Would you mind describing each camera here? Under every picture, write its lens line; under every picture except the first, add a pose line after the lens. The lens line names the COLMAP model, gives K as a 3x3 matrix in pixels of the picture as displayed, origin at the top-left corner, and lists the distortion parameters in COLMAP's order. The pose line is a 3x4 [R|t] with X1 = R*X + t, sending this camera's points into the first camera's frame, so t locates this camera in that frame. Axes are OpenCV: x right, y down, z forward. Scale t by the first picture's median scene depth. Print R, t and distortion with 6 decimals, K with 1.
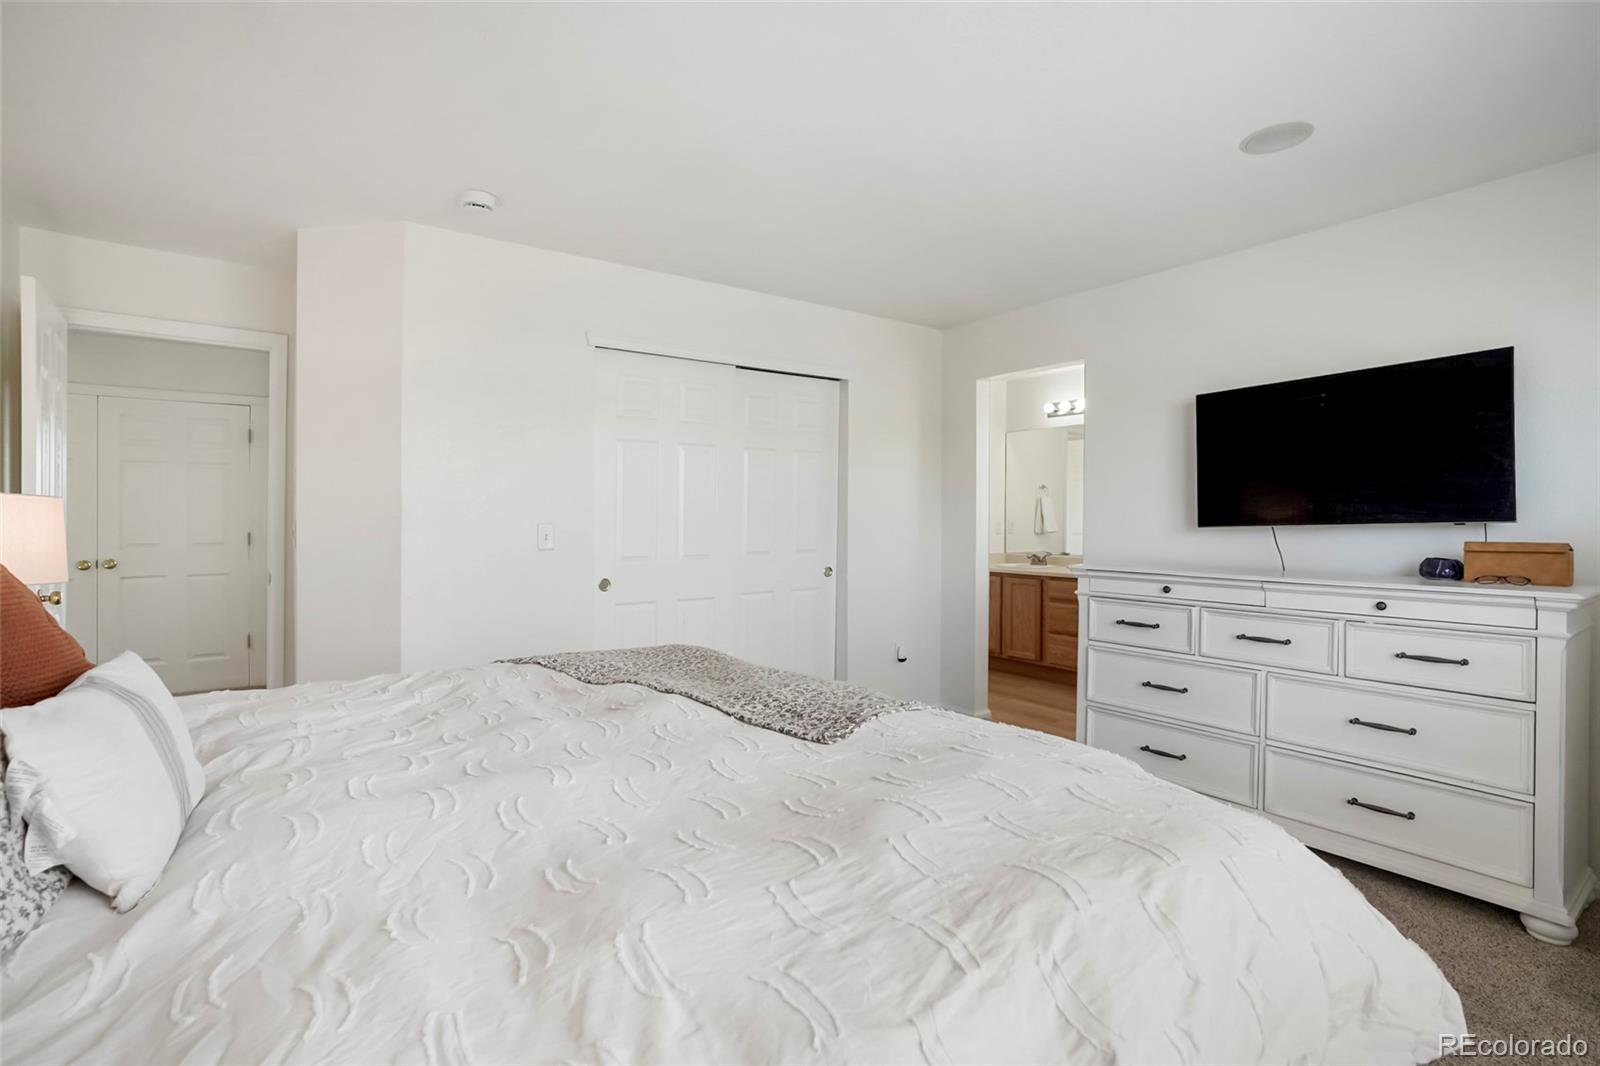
lens RADIAL K [[755.0, 0, 794.4], [0, 755.0, 527.7], [0, 0, 1]] dist [-0.039937, 0.005656]
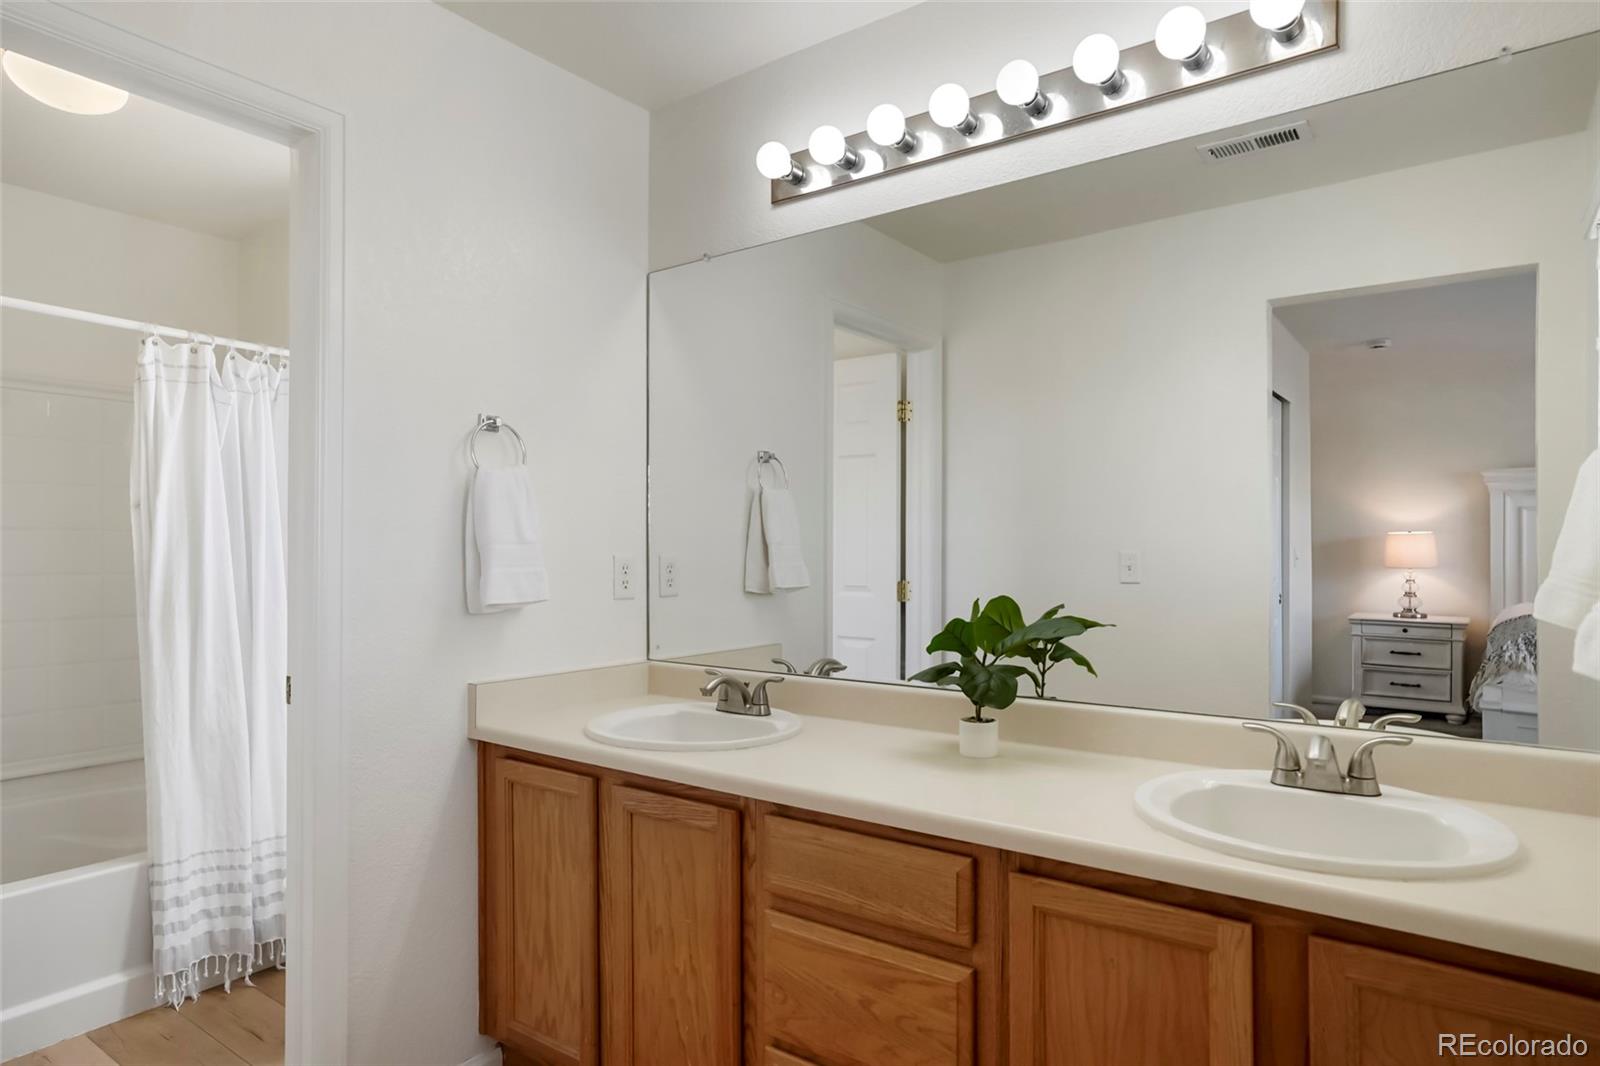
lens RADIAL K [[977.0, 0, 800.5], [0, 977.0, 543.2], [0, 0, 1]] dist [0.000162, 0.000046]
pose [[0.948109, -0.000149, 0.317945, 0.230307], [0.006898, 0.999774, -0.020100, -0.007319], [-0.317870, 0.021250, 0.947896, 0.648431]]
